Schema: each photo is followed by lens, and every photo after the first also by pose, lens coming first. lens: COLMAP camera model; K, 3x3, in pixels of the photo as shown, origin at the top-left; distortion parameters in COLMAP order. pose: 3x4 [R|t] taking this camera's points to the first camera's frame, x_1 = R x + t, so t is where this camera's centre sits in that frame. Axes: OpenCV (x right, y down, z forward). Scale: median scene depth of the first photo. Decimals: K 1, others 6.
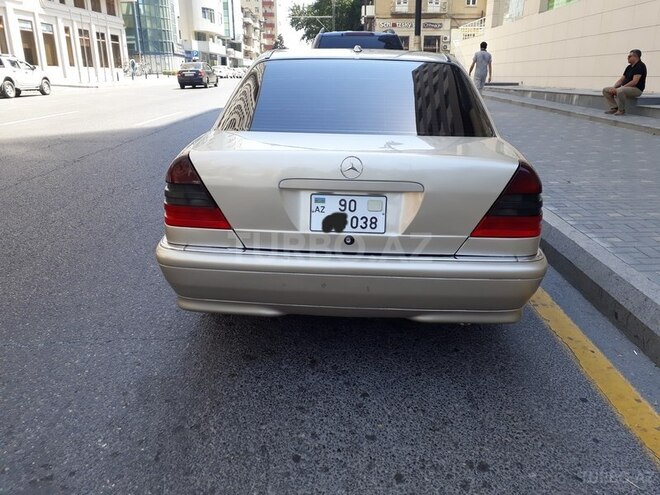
lens RADIAL K [[545.4, 0, 330.0], [0, 545.4, 247.5], [0, 0, 1]] dist [0.000068, -0.002743]
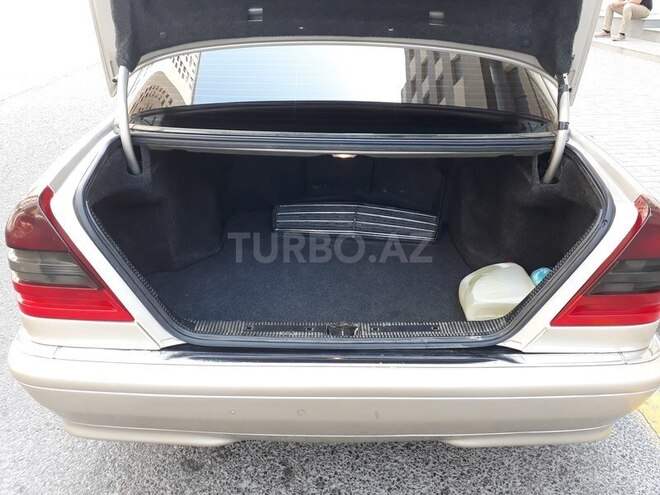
lens RADIAL K [[545.4, 0, 330.0], [0, 545.4, 247.5], [0, 0, 1]] dist [0.000068, -0.002743]
pose [[0.998680, -0.021937, 0.046450, -0.002512], [0.015221, 0.989995, 0.140282, -0.100376], [-0.049063, -0.139390, 0.989021, 0.236137]]
